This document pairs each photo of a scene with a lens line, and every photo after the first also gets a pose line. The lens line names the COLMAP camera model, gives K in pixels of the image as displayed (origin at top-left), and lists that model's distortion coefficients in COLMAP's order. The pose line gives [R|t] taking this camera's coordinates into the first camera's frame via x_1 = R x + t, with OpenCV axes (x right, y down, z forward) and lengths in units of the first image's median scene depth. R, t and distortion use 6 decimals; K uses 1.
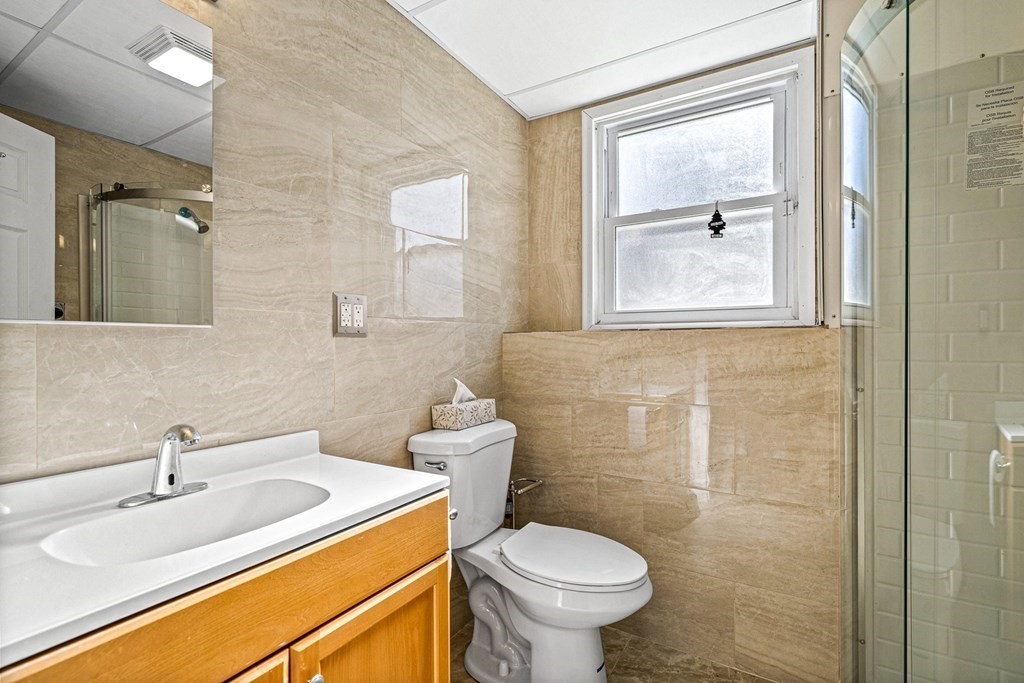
lens RADIAL K [[475.9, 0, 511.4], [0, 475.9, 342.9], [0, 0, 1]] dist [0.000577, 0.000057]
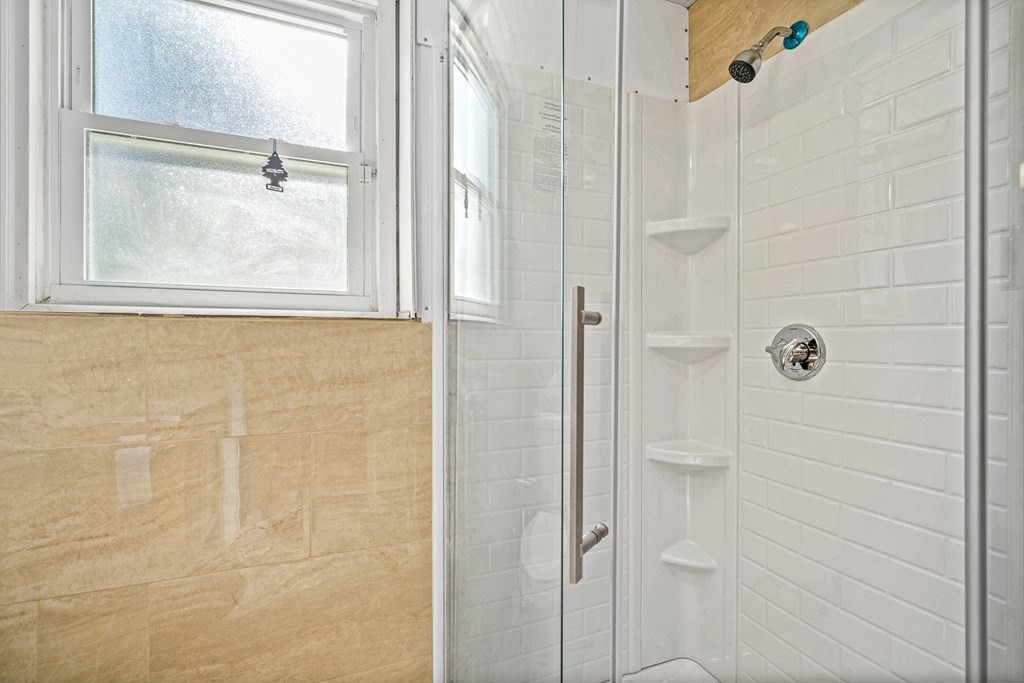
lens RADIAL K [[475.9, 0, 511.4], [0, 475.9, 342.9], [0, 0, 1]] dist [0.000577, 0.000057]
pose [[0.594322, 0.000884, 0.804227, 0.077882], [-0.003626, 0.999992, 0.001581, 0.002963], [-0.804219, -0.003856, 0.594320, 0.320131]]
